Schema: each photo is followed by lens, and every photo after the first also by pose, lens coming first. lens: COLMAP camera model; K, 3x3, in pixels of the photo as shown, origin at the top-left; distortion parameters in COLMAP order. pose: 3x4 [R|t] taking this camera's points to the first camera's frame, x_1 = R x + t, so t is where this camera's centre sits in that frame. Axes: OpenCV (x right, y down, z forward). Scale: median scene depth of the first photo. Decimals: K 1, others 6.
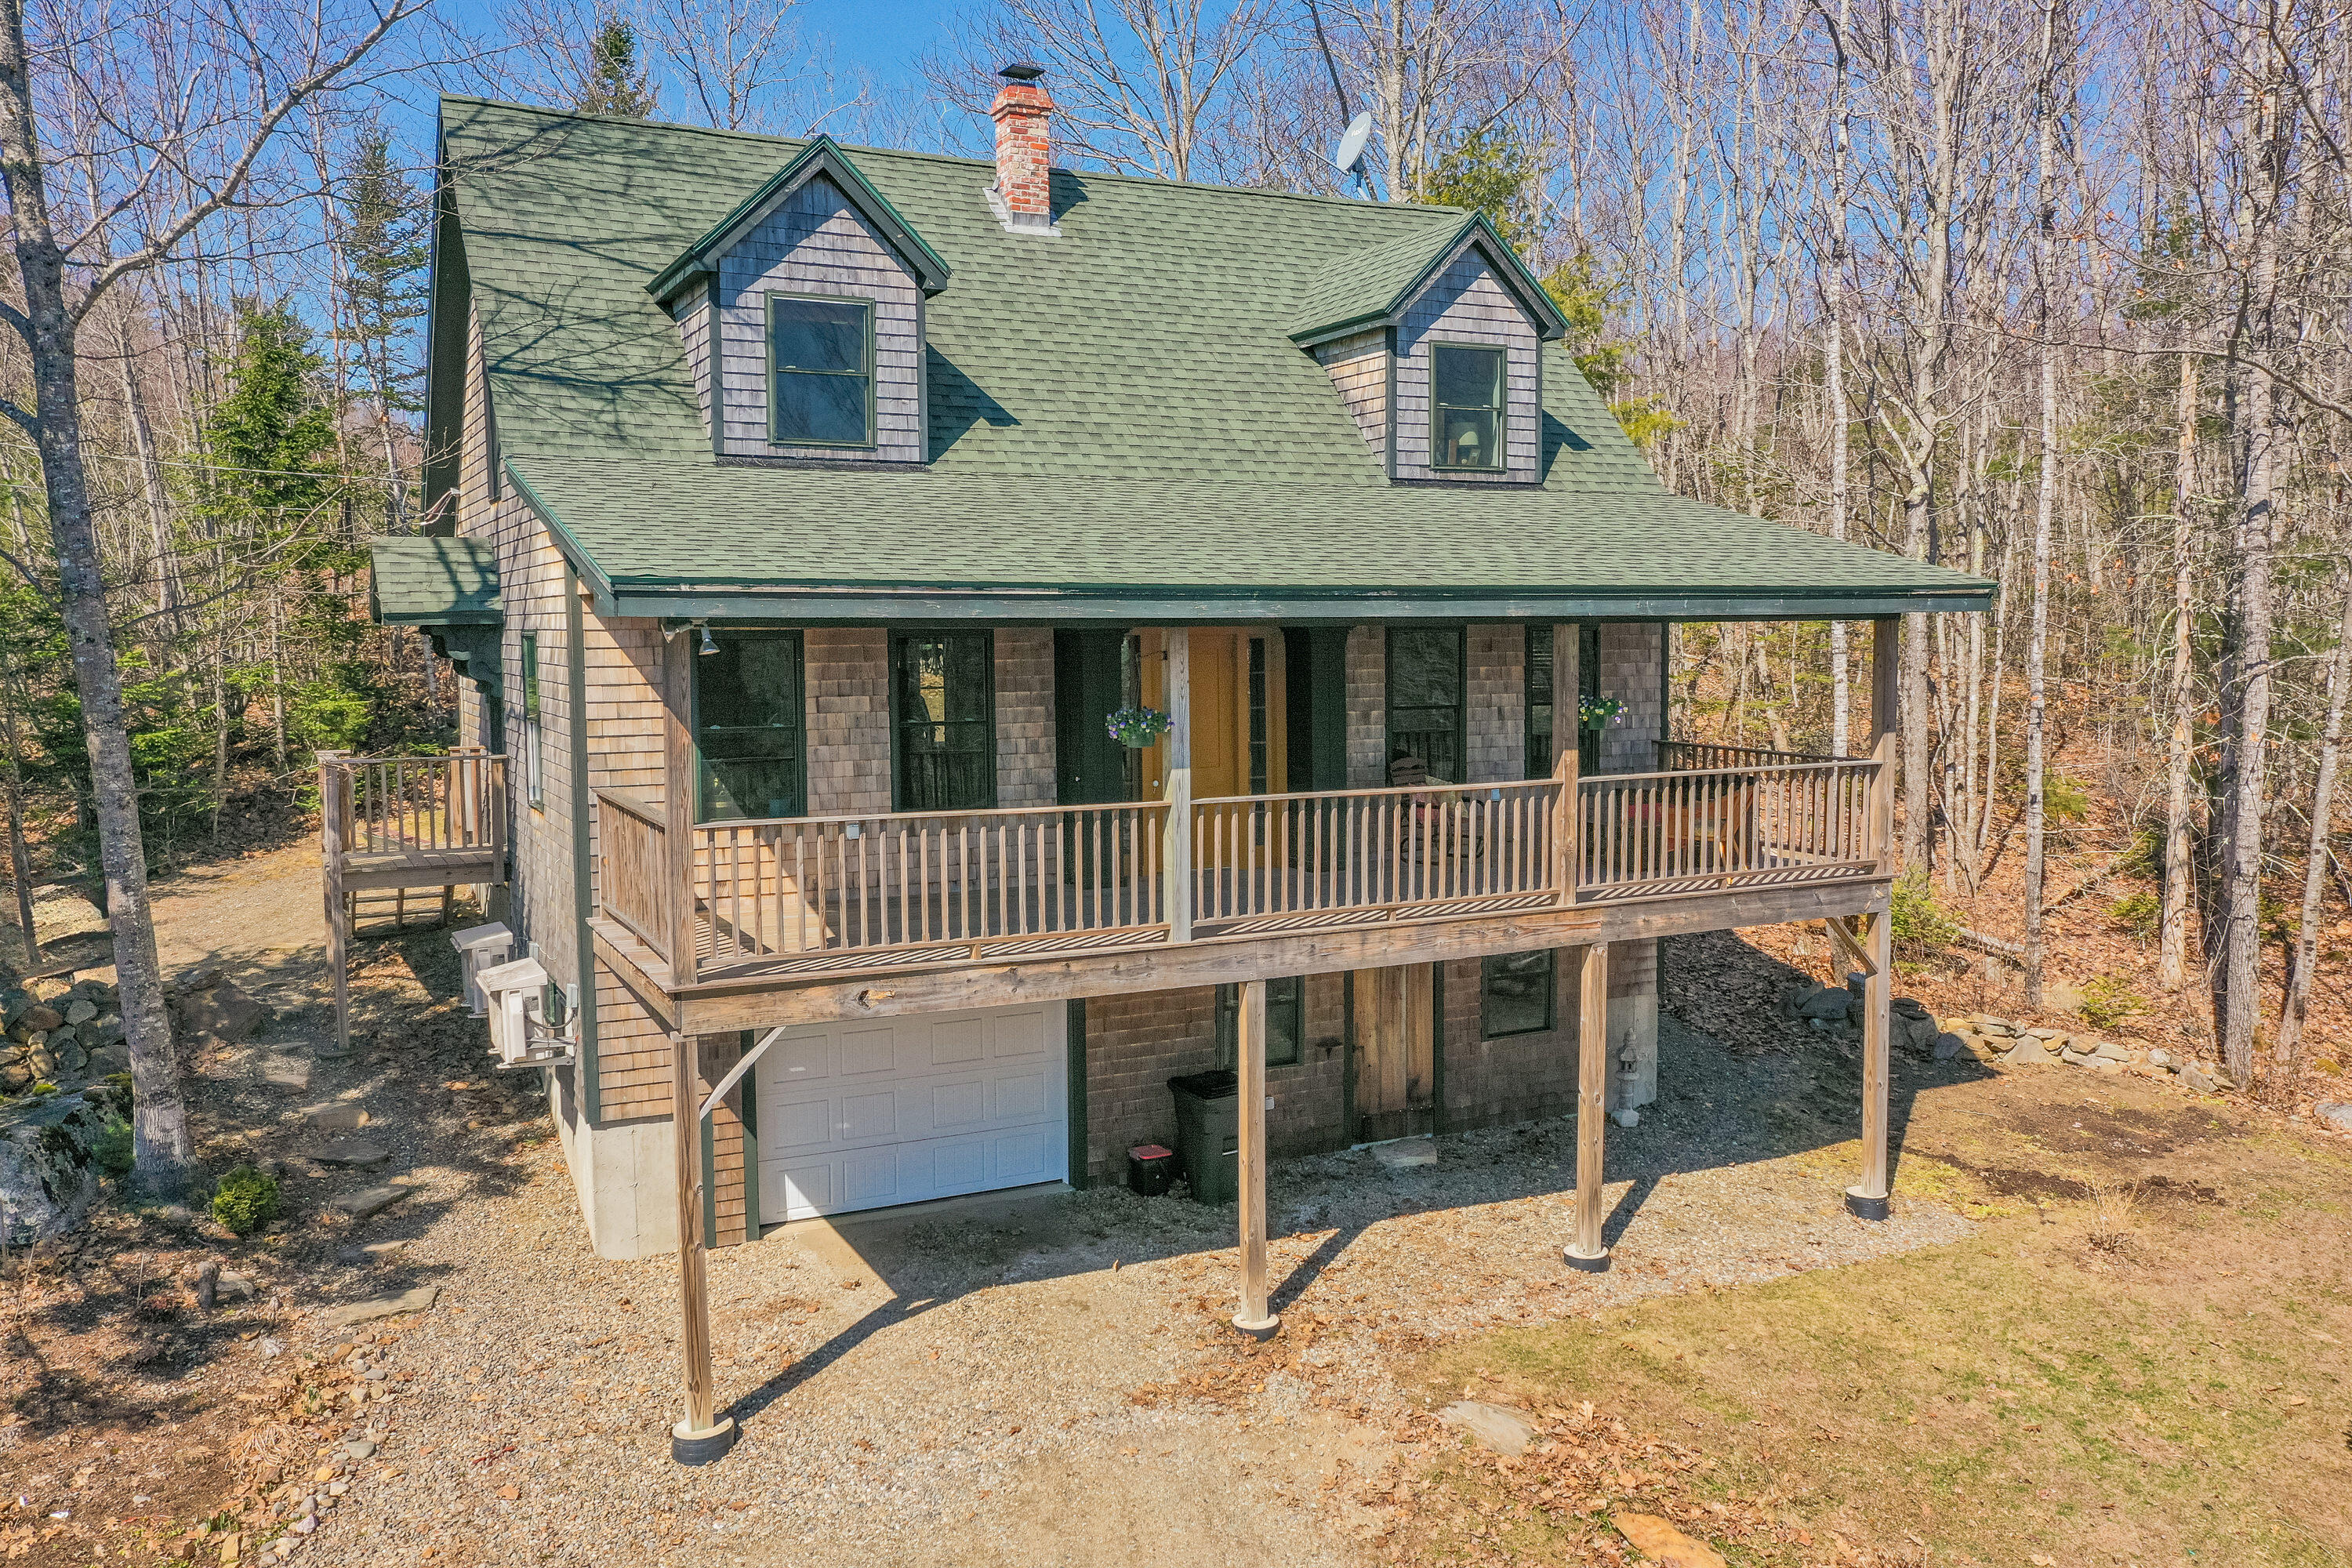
lens RADIAL K [[1860.0, 0, 1183.4], [0, 1860.0, 776.3], [0, 0, 1]] dist [0.002267, -0.005610]
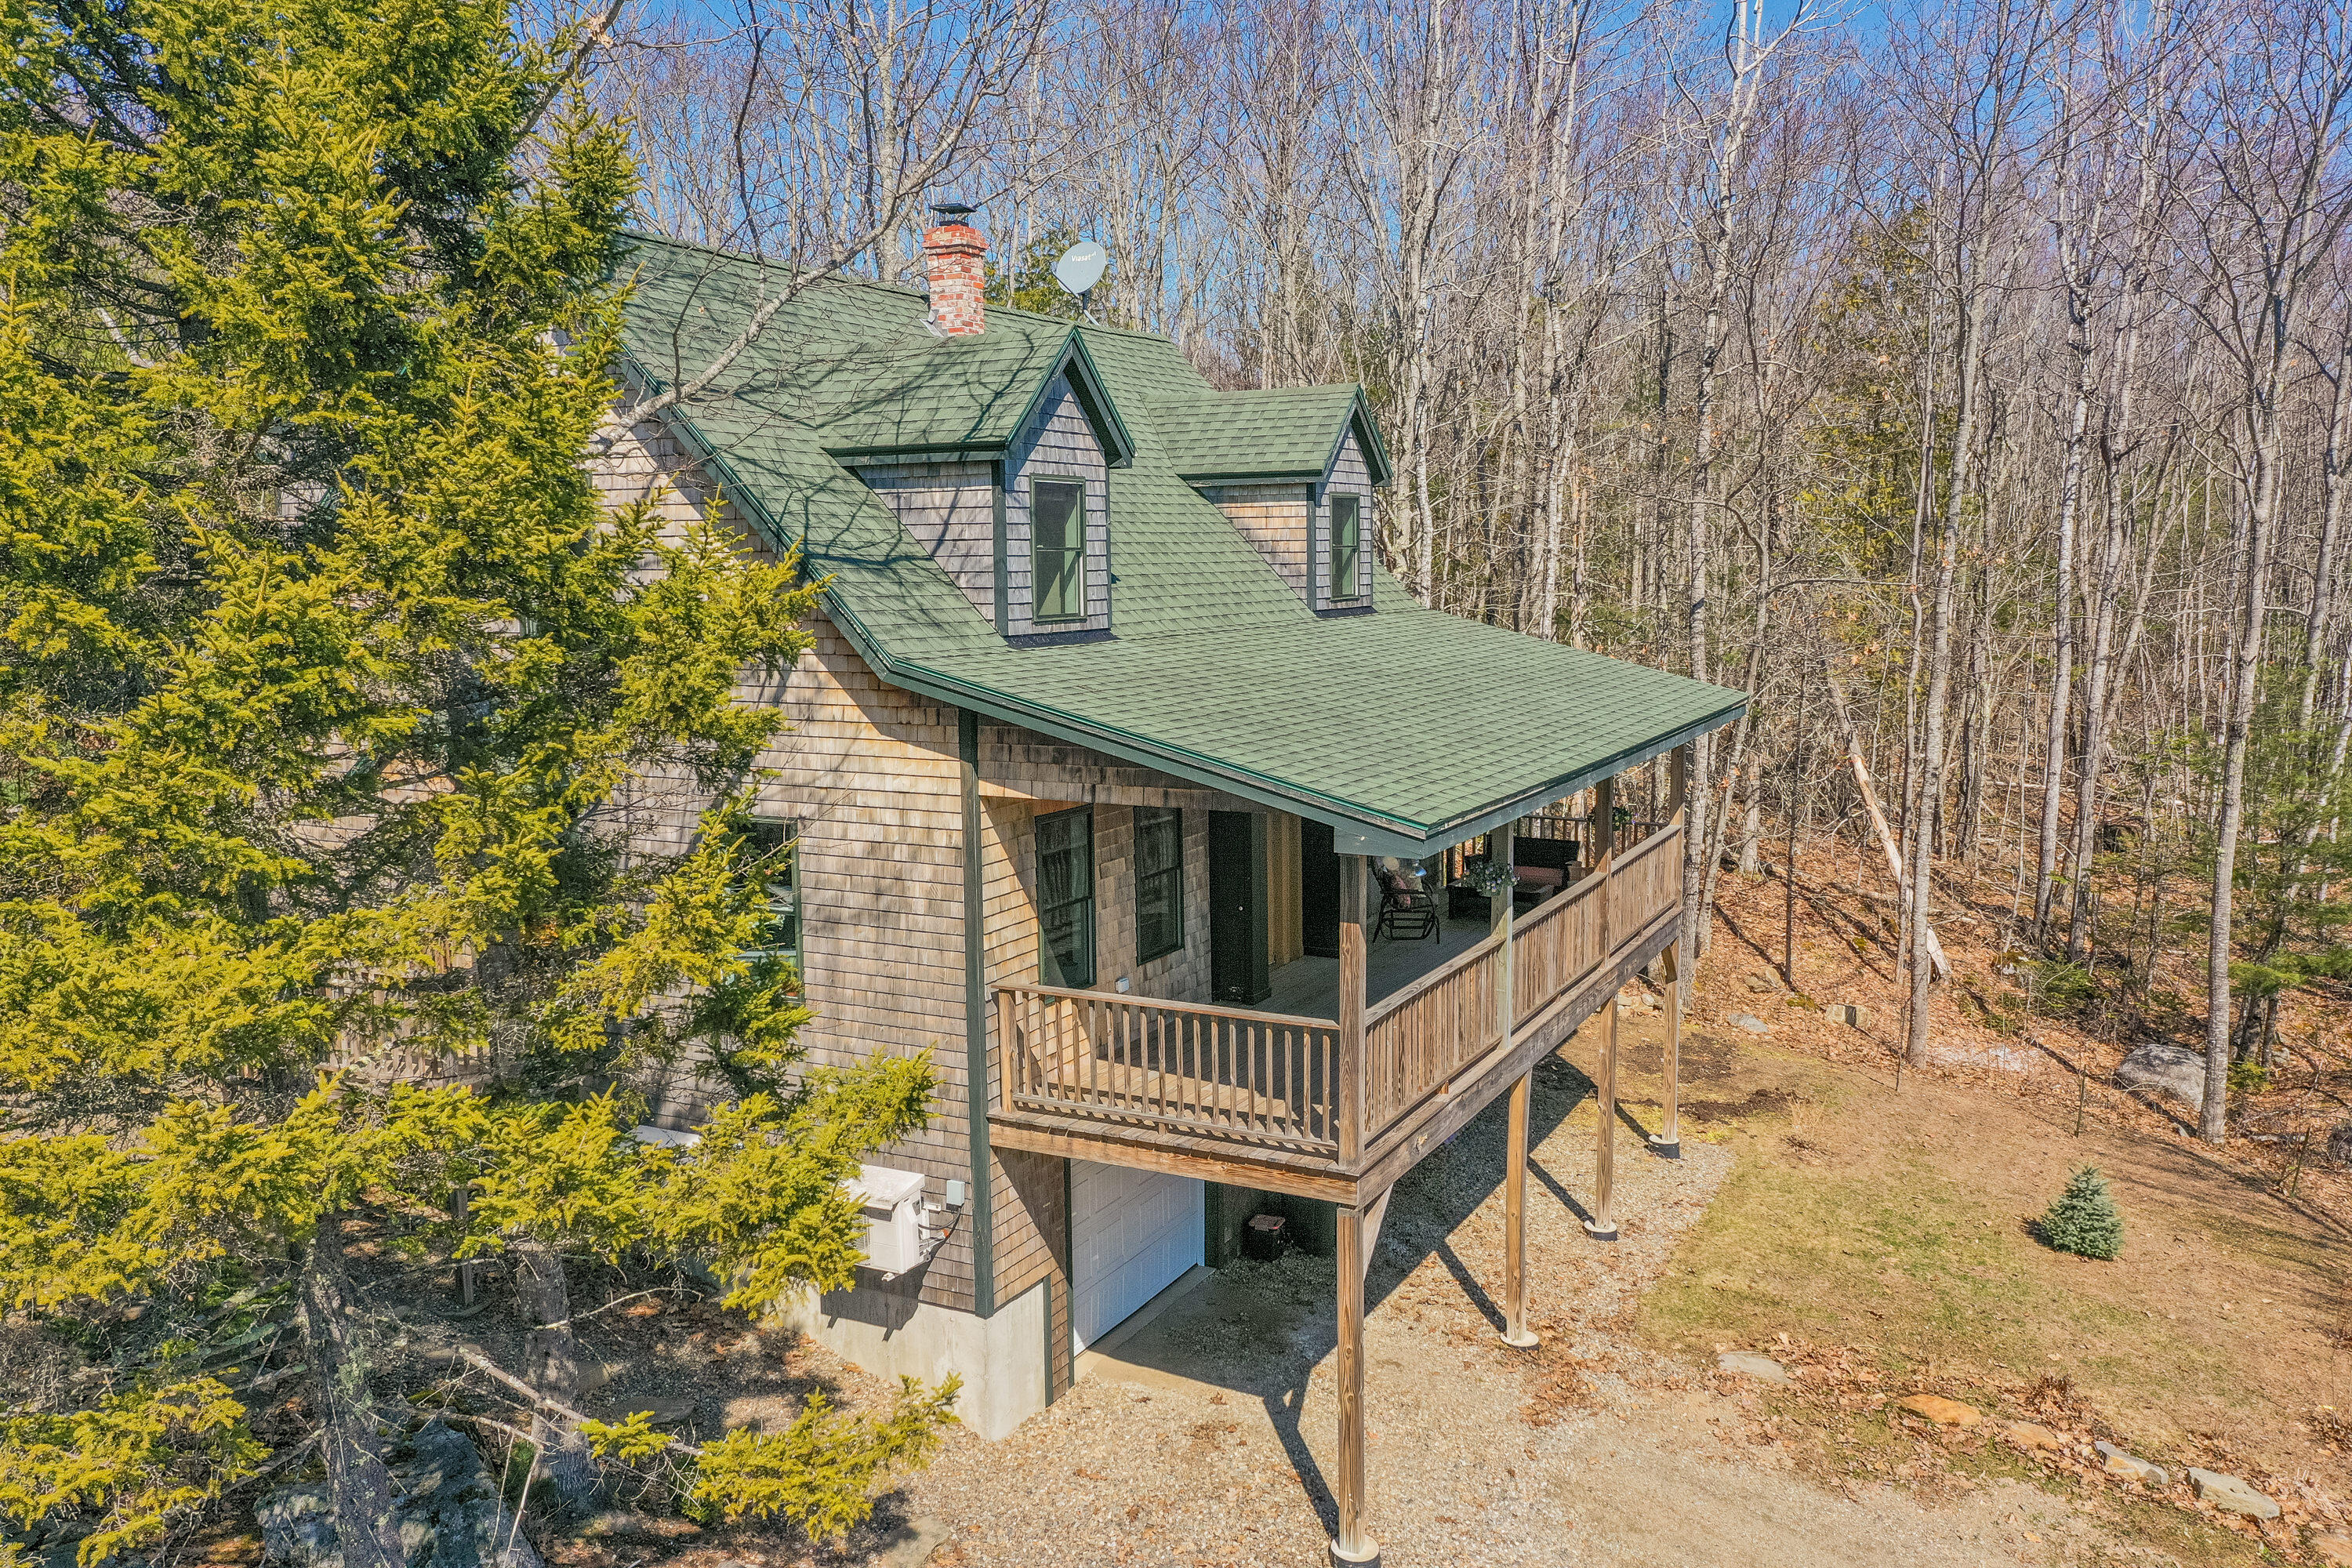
lens RADIAL K [[1860.0, 0, 1174.8], [0, 1860.0, 778.1], [0, 0, 1]] dist [0.002267, -0.005610]
pose [[0.807830, -0.073156, 0.584858, -0.733871], [0.052059, 0.997245, 0.052833, -0.137055], [-0.587112, -0.012233, 0.809414, 0.116506]]
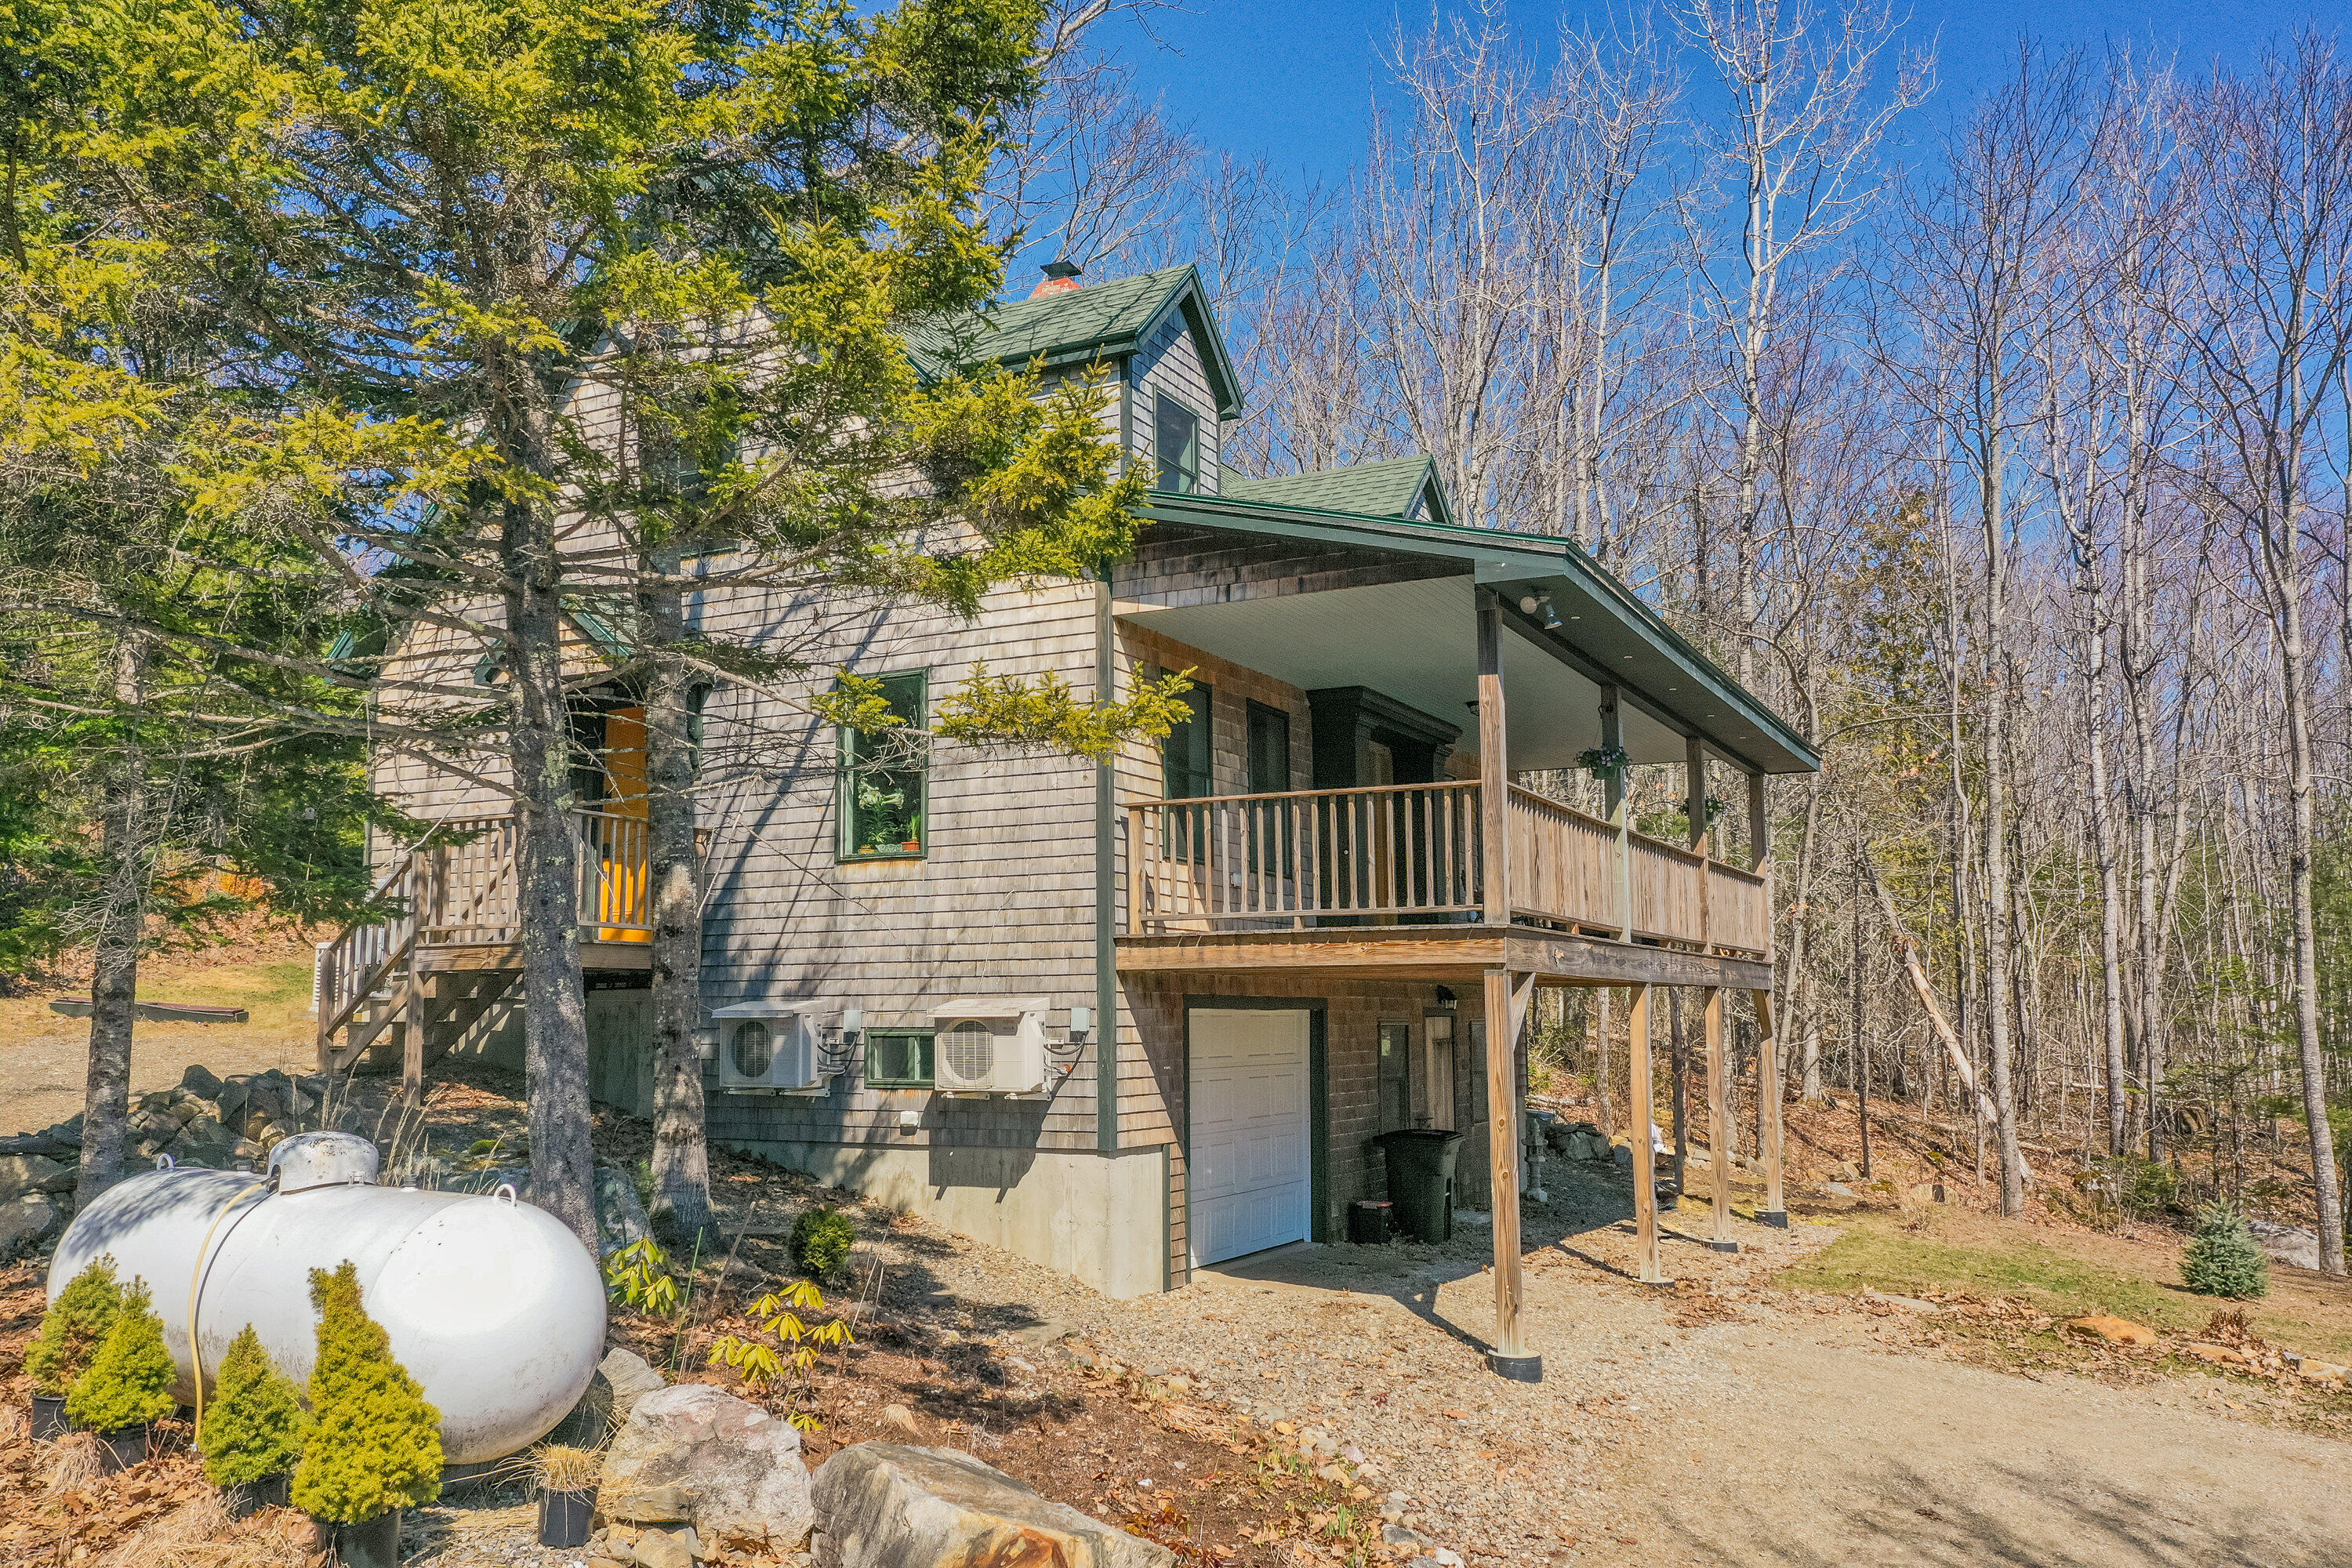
lens RADIAL K [[1860.0, 0, 1173.6], [0, 1860.0, 782.6], [0, 0, 1]] dist [0.002267, -0.005610]
pose [[0.808886, 0.076907, 0.582914, -0.792461], [0.048819, 0.979200, -0.196935, 0.174965], [-0.585936, 0.187755, 0.788307, 0.168199]]
